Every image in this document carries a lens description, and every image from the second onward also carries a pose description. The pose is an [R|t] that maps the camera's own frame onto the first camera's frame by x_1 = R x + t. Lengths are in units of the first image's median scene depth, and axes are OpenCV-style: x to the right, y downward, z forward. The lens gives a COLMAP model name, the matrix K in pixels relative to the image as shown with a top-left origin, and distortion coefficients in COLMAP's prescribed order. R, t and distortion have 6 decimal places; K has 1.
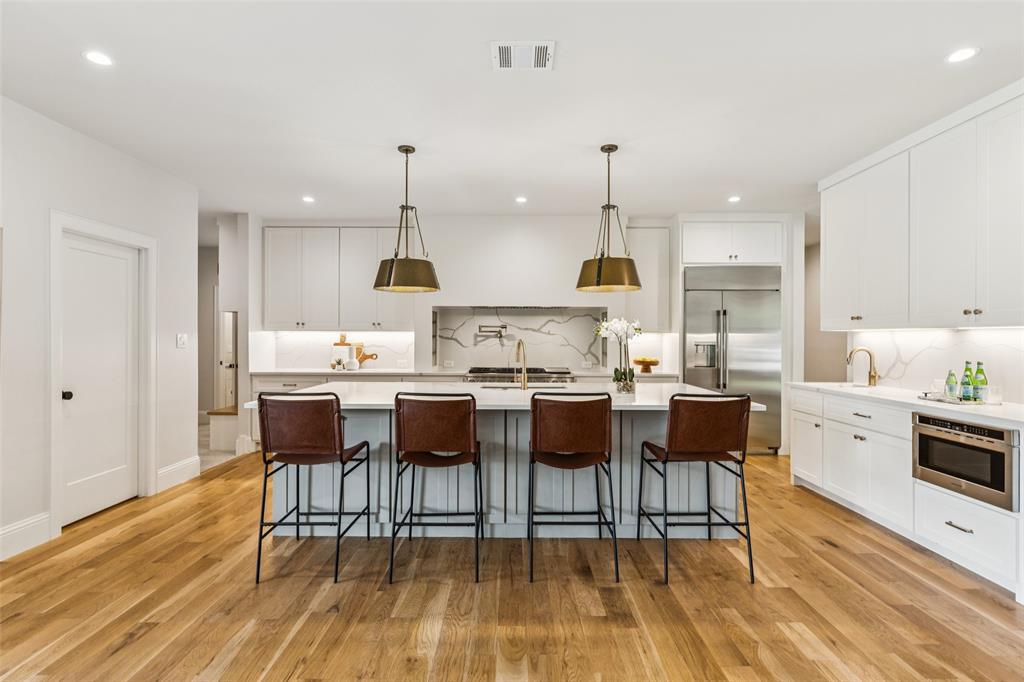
lens RADIAL K [[482.0, 0, 511.5], [0, 482.0, 336.7], [0, 0, 1]] dist [0.001041, 0.000139]
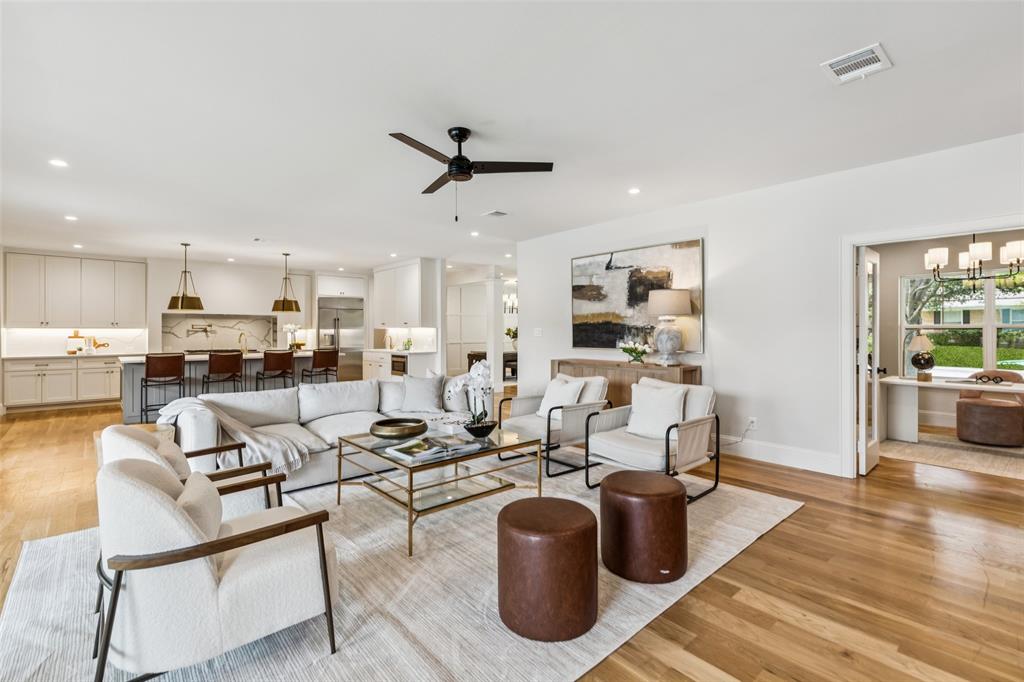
lens RADIAL K [[465.9, 0, 512.3], [0, 465.9, 331.2], [0, 0, 1]] dist [0.002937, 0.000227]
pose [[0.744008, -0.003760, 0.668160, -0.354840], [0.003791, 0.999992, 0.001406, 0.000688], [-0.668160, 0.001486, 0.744016, -1.029369]]
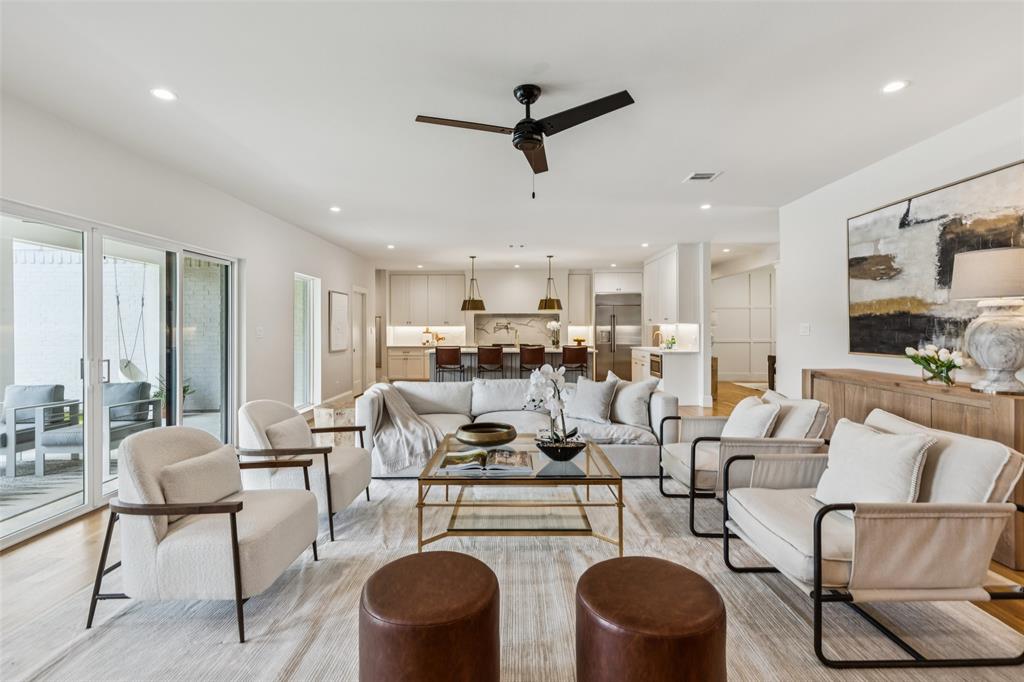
lens RADIAL K [[468.4, 0, 512.4], [0, 468.4, 327.5], [0, 0, 1]] dist [0.003665, 0.000099]
pose [[0.999975, -0.006291, 0.003160, -0.008793], [0.006297, 0.999978, -0.001992, 0.000626], [-0.003148, 0.002012, 0.999993, -1.042774]]
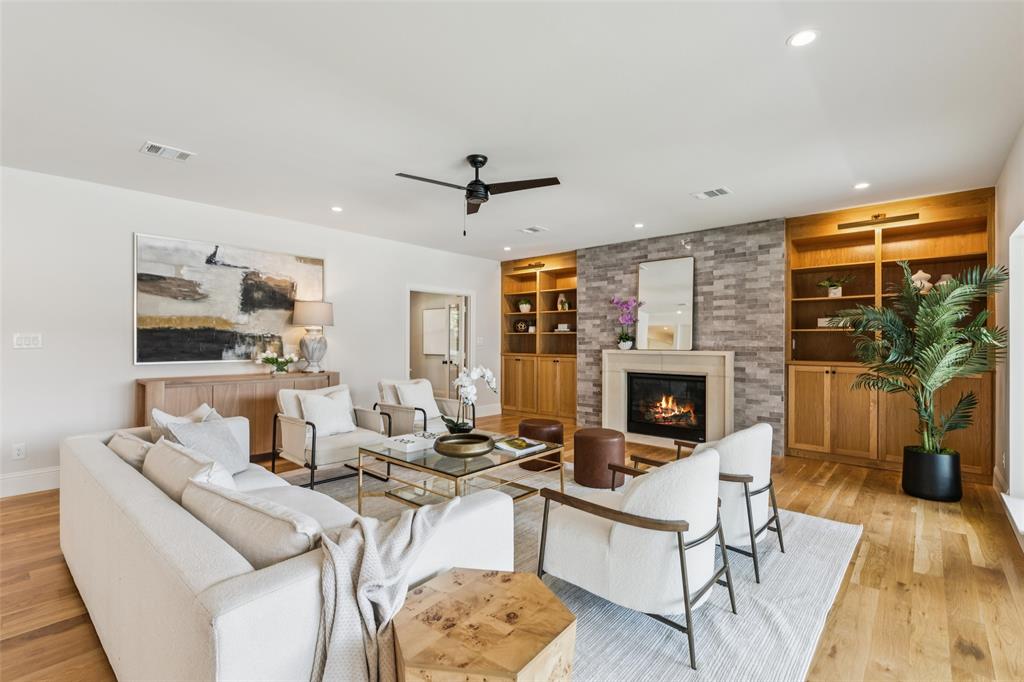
lens RADIAL K [[464.3, 0, 509.1], [0, 464.3, 339.3], [0, 0, 1]] dist [0.001610, 0.000049]
pose [[-0.750847, -0.002063, 0.660473, -0.477802], [-0.004566, 0.999987, -0.002067, 0.001599], [-0.660461, -0.004568, -0.750847, -0.034180]]
